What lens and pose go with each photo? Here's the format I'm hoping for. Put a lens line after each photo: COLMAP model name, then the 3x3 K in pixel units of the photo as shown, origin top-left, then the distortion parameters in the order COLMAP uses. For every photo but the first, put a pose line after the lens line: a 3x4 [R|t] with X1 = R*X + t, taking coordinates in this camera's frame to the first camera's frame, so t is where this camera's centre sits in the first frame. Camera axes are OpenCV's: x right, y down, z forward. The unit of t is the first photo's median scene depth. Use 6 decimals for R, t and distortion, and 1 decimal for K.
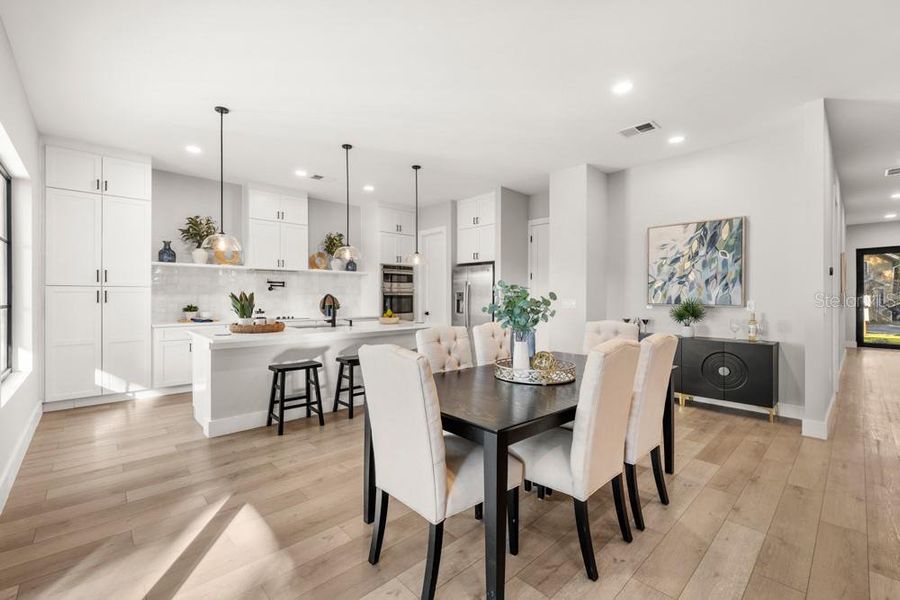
lens RADIAL K [[382.9, 0, 444.0], [0, 382.9, 296.0], [0, 0, 1]] dist [-0.001925, 0.000928]
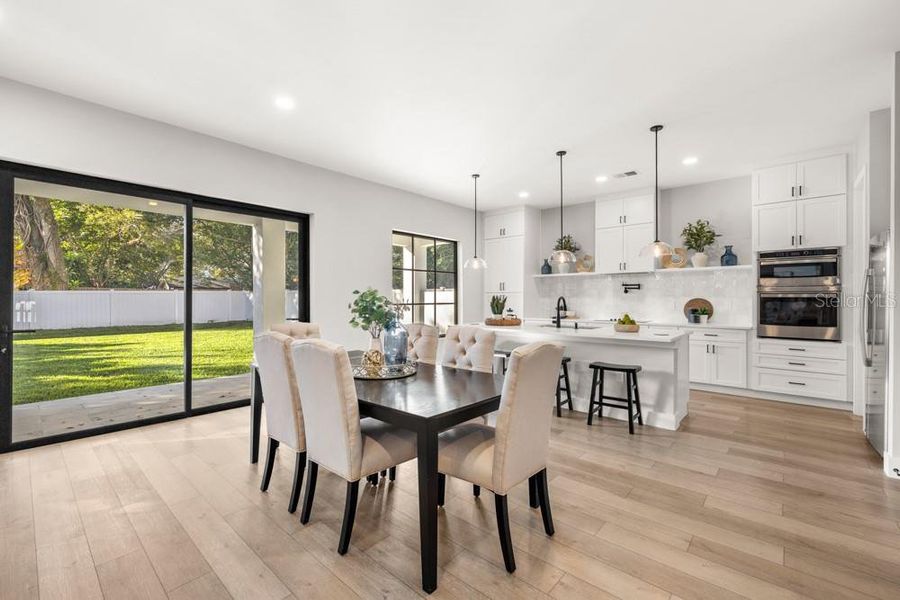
lens RADIAL K [[382.9, 0, 447.7], [0, 382.9, 299.3], [0, 0, 1]] dist [-0.001925, 0.000928]
pose [[0.097790, 0.000293, -0.995207, 0.706503], [-0.000806, 1.000000, 0.000215, 0.002602], [0.995207, 0.000781, 0.097790, 0.573347]]
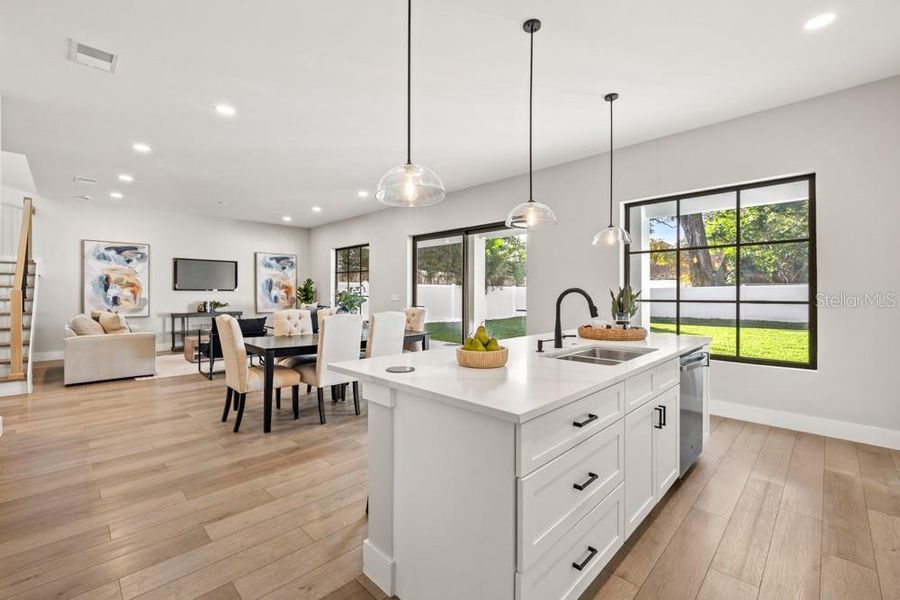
lens RADIAL K [[382.9, 0, 446.3], [0, 382.9, 296.8], [0, 0, 1]] dist [-0.001925, 0.000928]
pose [[-0.999153, -0.000805, -0.041147, -0.099265], [-0.001243, 0.999943, 0.010619, 0.001518], [0.041136, 0.010662, -0.999097, 1.491423]]
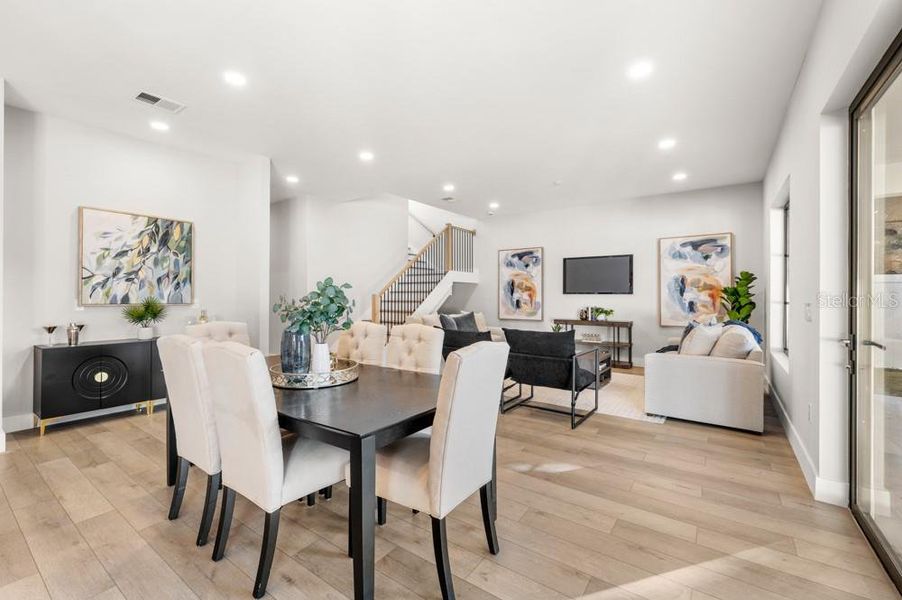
lens RADIAL K [[383.7, 0, 448.1], [0, 383.7, 295.0], [0, 0, 1]] dist [-0.001925, 0.000928]
pose [[-0.203741, 0.001869, 0.979023, -0.402718], [-0.001647, 0.999996, -0.002252, 0.001468], [-0.979023, -0.002071, -0.203738, 0.460990]]
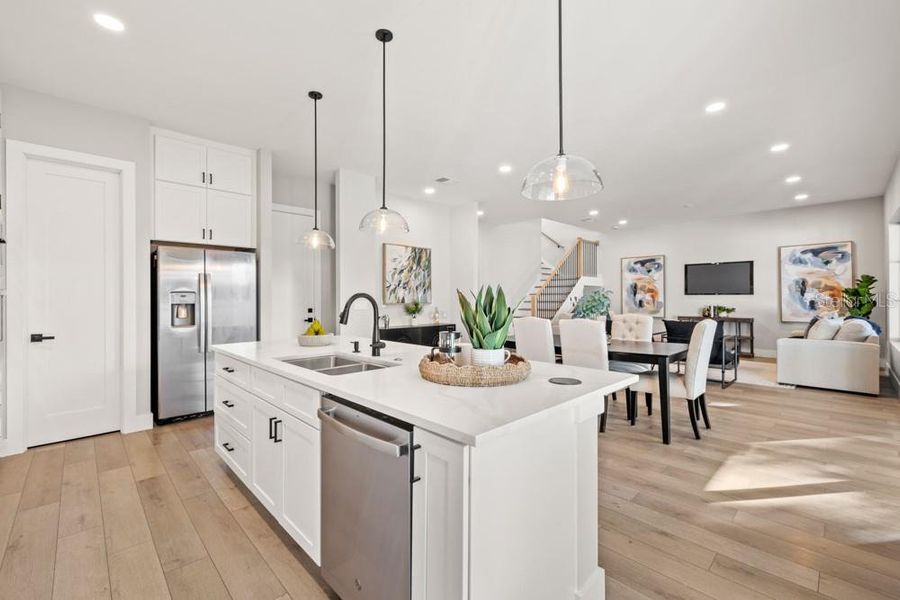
lens RADIAL K [[382.9, 0, 448.0], [0, 382.9, 296.2], [0, 0, 1]] dist [-0.001925, 0.000928]
pose [[-0.025030, 0.003399, 0.999681, -0.788210], [0.003506, 0.999988, -0.003312, 0.001182], [-0.999681, 0.003422, -0.025041, 0.882110]]
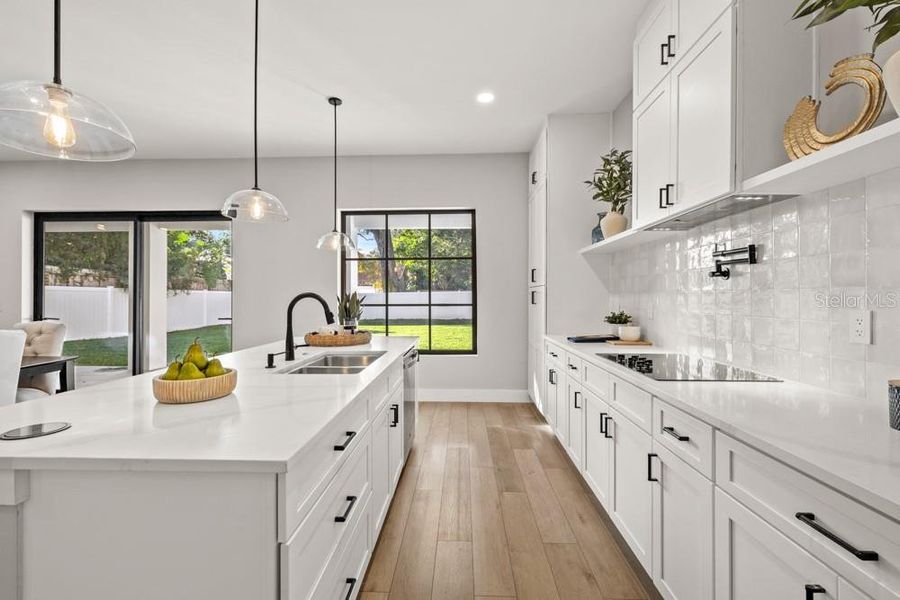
lens RADIAL K [[382.9, 0, 449.2], [0, 382.9, 297.4], [0, 0, 1]] dist [-0.001925, 0.000928]
pose [[-0.704741, 0.000421, -0.709464, -0.081218], [0.001153, 0.999999, -0.000551, 0.001061], [0.709464, -0.001206, -0.704741, 1.437974]]
